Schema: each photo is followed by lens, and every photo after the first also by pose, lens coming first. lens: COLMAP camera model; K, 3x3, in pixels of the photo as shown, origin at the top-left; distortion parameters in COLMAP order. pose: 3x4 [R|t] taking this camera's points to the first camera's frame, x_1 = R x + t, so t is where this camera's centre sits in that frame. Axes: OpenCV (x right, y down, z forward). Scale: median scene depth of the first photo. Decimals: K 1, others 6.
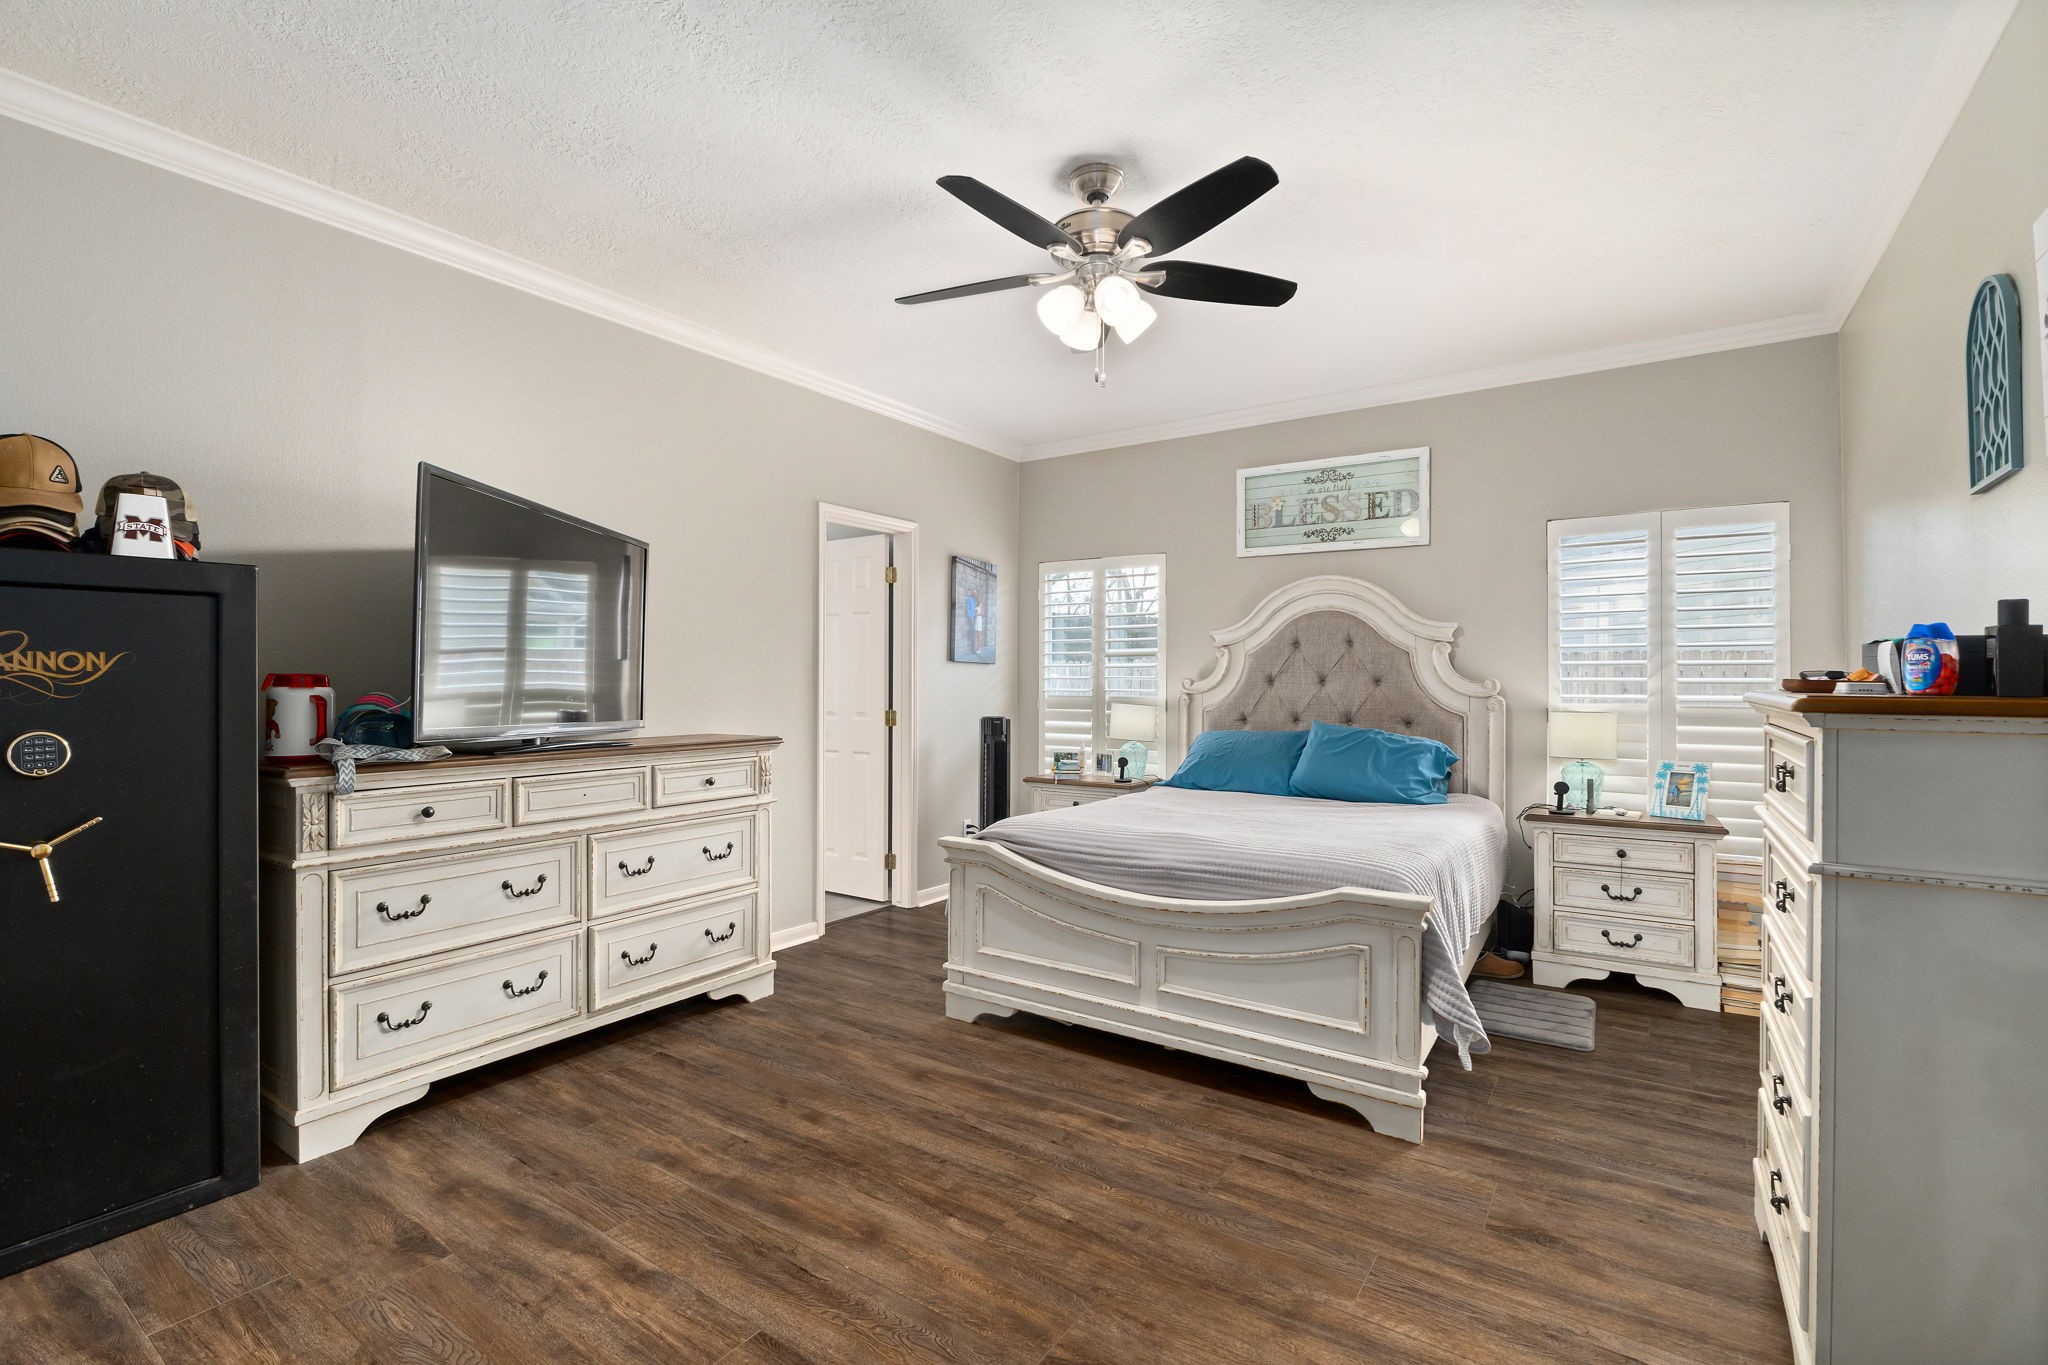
lens RADIAL K [[919.3, 0, 1012.9], [0, 919.3, 675.8], [0, 0, 1]] dist [0.003264, -0.002291]
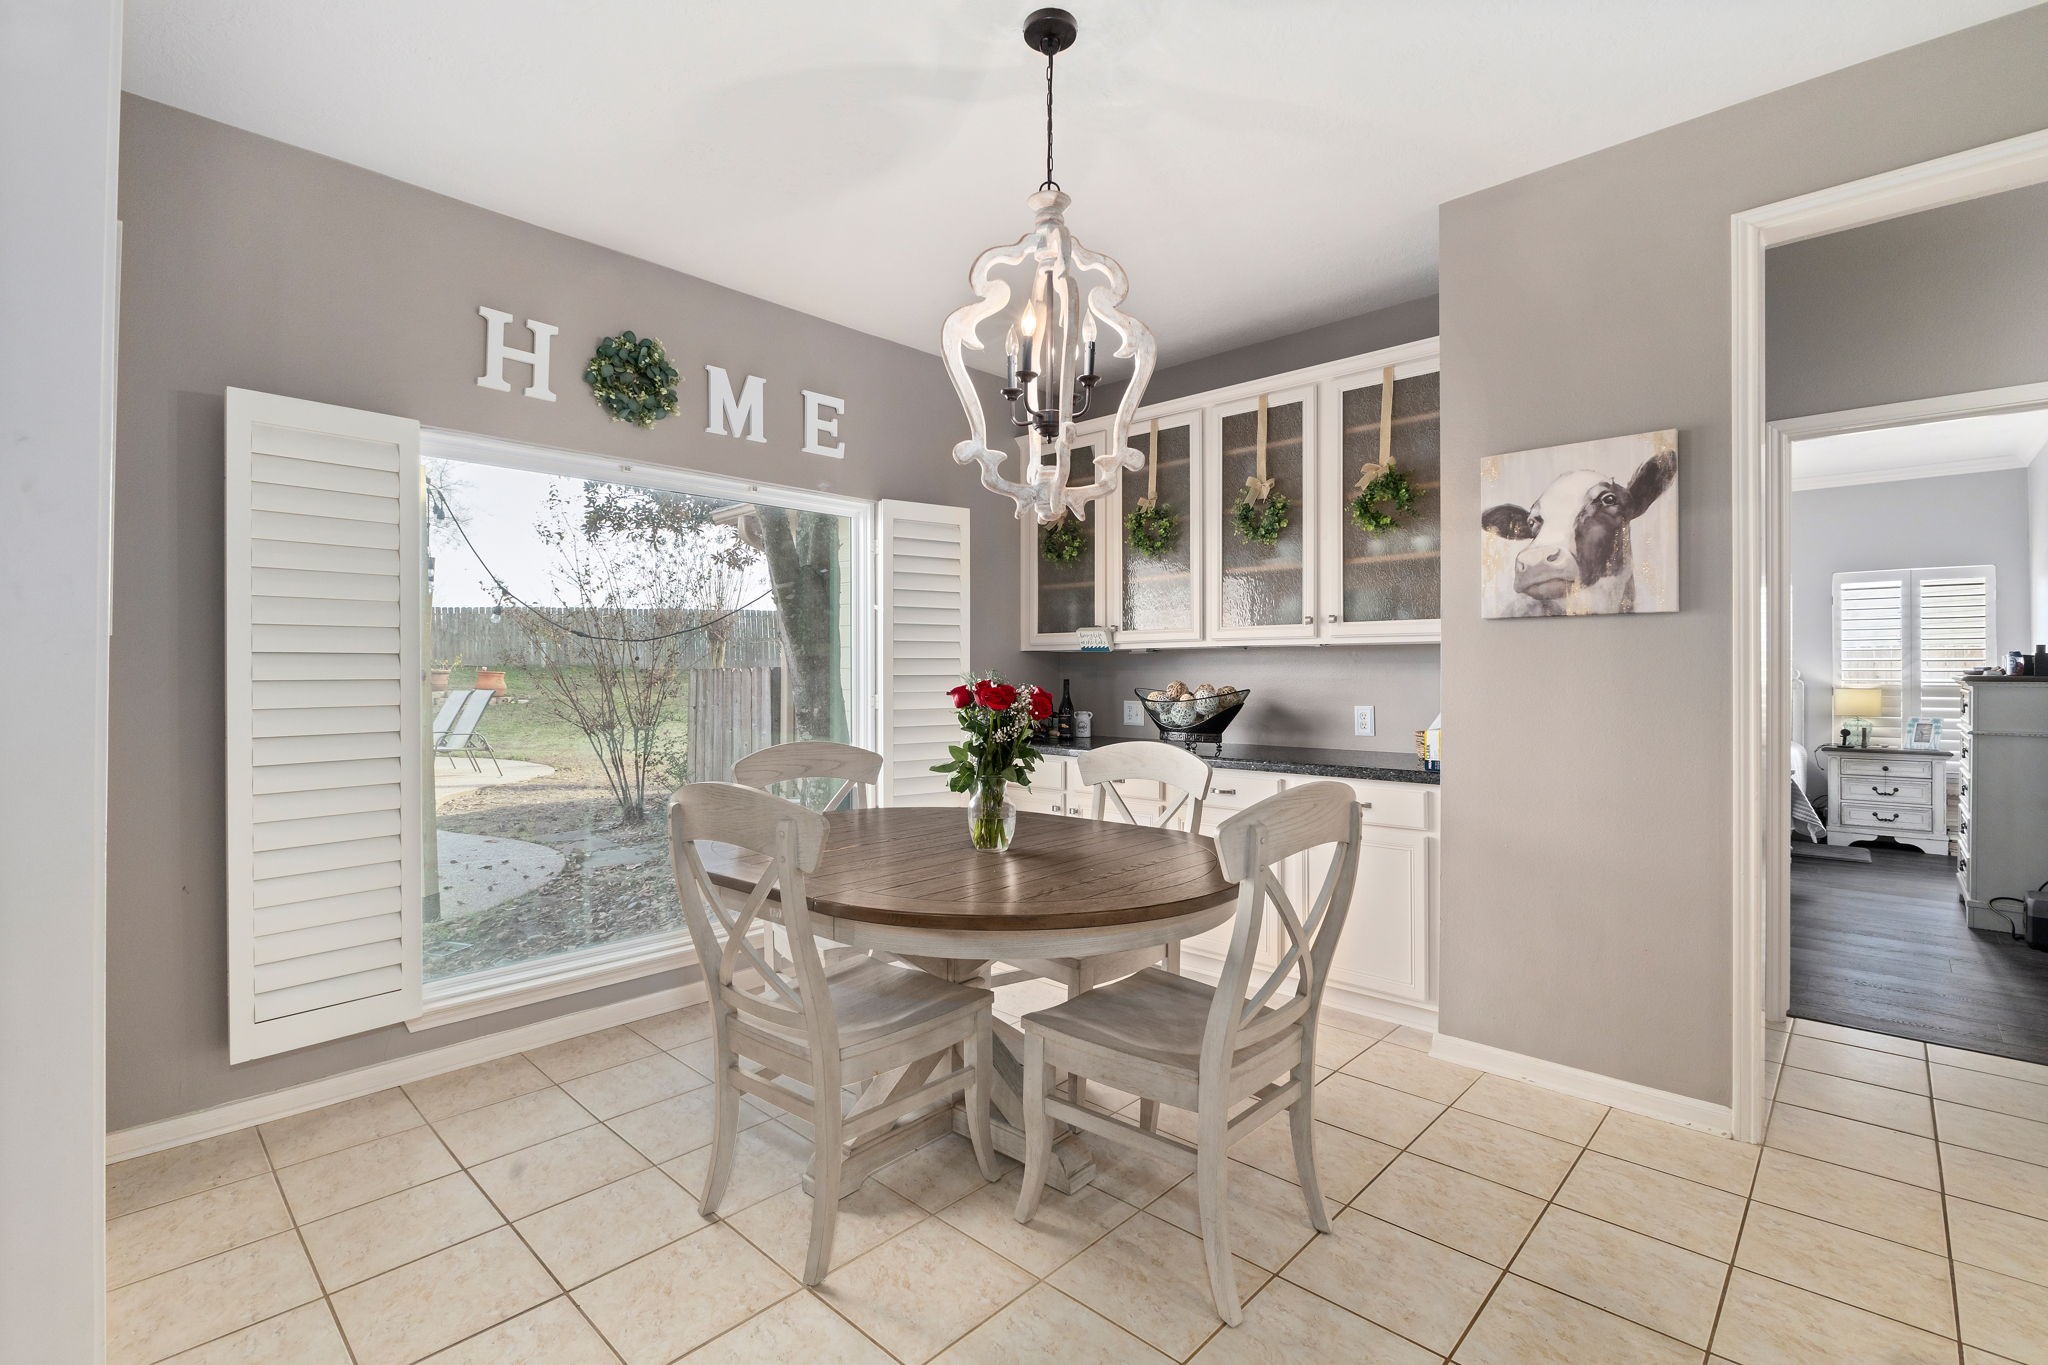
lens RADIAL K [[919.3, 0, 1017.1], [0, 919.3, 674.2], [0, 0, 1]] dist [0.003264, -0.002291]
pose [[0.988123, -0.004967, -0.153586, -0.709224], [0.005969, 0.999964, 0.006060, -0.008511], [0.153551, -0.006905, 0.988117, -0.994363]]
